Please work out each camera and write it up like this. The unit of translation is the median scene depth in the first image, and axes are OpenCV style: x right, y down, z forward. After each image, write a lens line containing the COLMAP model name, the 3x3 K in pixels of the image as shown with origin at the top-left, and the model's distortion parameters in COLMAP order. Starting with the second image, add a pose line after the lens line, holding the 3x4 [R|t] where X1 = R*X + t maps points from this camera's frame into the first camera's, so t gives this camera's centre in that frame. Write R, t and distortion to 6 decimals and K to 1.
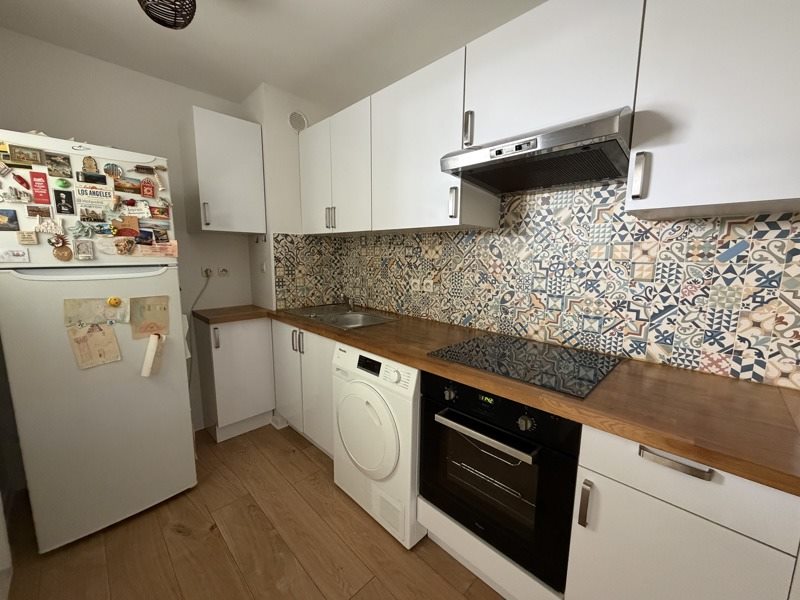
lens RADIAL K [[319.6, 0, 399.3], [0, 319.6, 299.7], [0, 0, 1]] dist [0.000771, -0.000407]
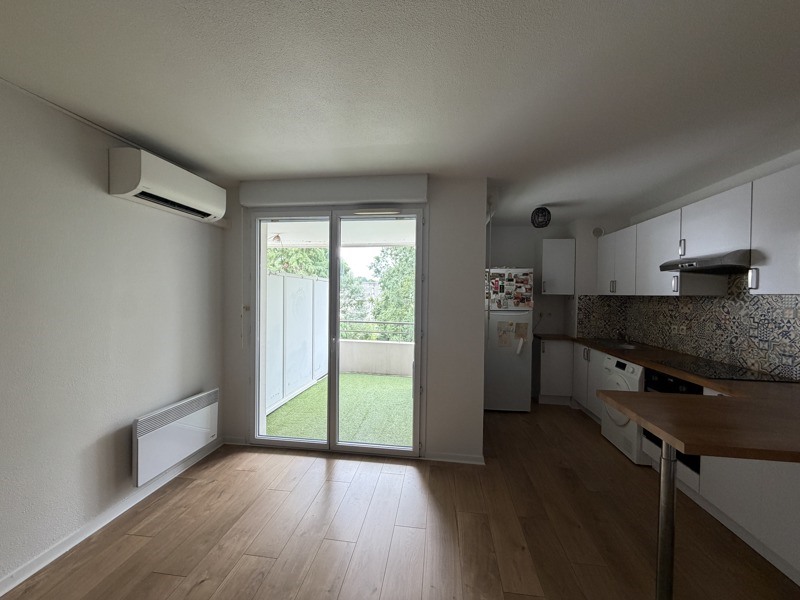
lens RADIAL K [[319.6, 0, 398.7], [0, 319.6, 300.1], [0, 0, 1]] dist [0.000771, -0.000407]
pose [[0.608038, 0.012491, -0.793810, 0.627828], [-0.119557, 0.989914, -0.076001, 0.120541], [0.784854, 0.141117, 0.603398, -1.310513]]
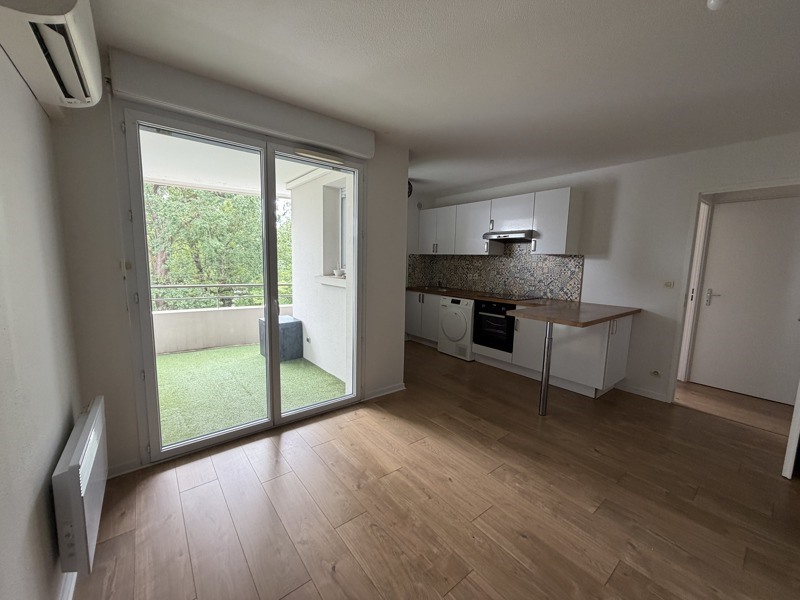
lens RADIAL K [[319.6, 0, 399.0], [0, 319.6, 300.5], [0, 0, 1]] dist [0.000771, -0.000407]
pose [[0.993906, 0.025676, -0.107199, -0.299296], [-0.027557, 0.999490, -0.016105, 0.256394], [0.106731, 0.018961, 0.994107, -1.966750]]
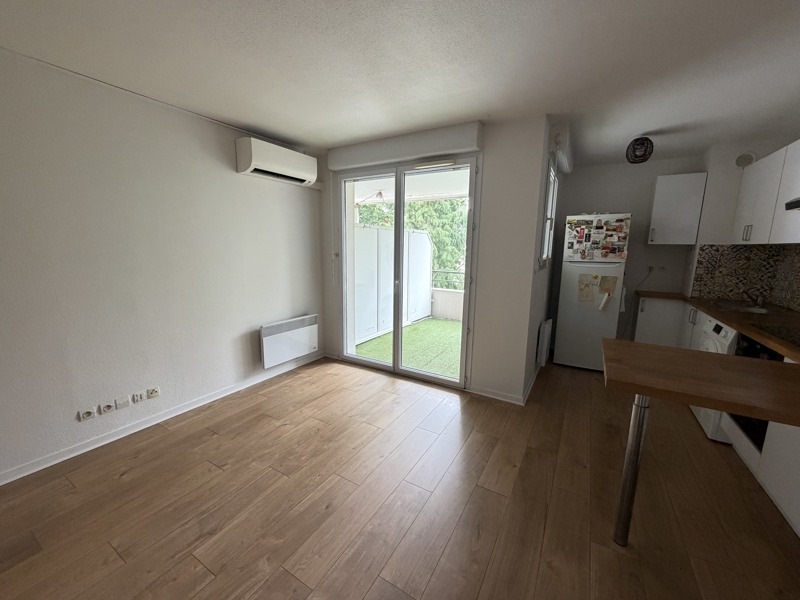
lens RADIAL K [[319.6, 0, 398.3], [0, 319.6, 300.2], [0, 0, 1]] dist [0.000771, -0.000407]
pose [[0.244719, 0.154760, -0.957164, 1.044898], [-0.149677, 0.981376, 0.120407, 0.108689], [0.957972, 0.113799, 0.263325, -1.008353]]
